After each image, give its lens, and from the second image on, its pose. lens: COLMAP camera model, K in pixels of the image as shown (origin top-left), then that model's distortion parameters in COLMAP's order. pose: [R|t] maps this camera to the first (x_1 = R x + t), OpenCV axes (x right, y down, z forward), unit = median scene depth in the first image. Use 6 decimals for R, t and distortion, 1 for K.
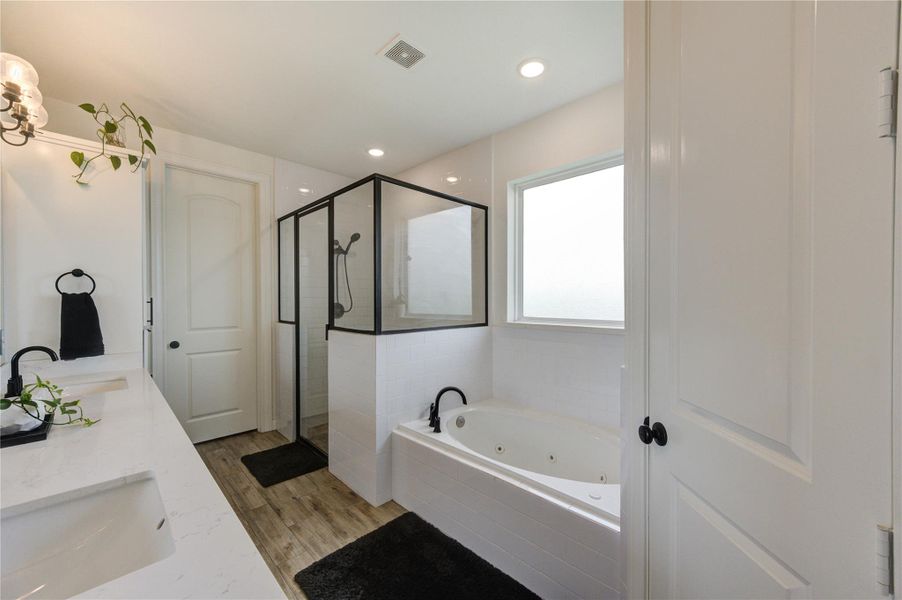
lens RADIAL K [[356.7, 0, 451.0], [0, 356.7, 300.0], [0, 0, 1]] dist [-0.002169, -0.000123]
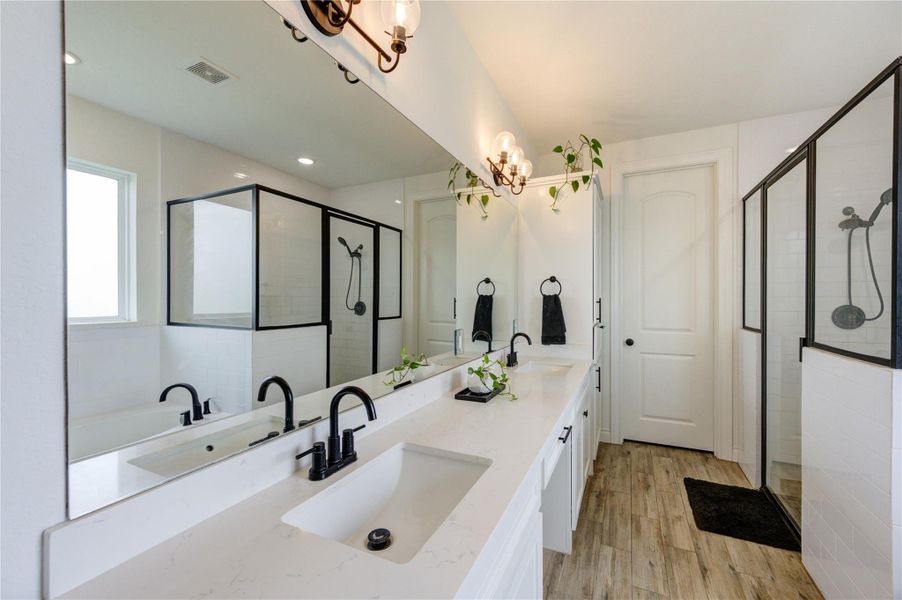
lens RADIAL K [[356.7, 0, 451.0], [0, 356.7, 300.0], [0, 0, 1]] dist [-0.002169, -0.000123]
pose [[0.356750, 0.002456, -0.934197, 0.036172], [-0.002144, 0.999996, 0.001810, -0.001033], [0.934198, 0.001357, 0.356753, 0.164404]]
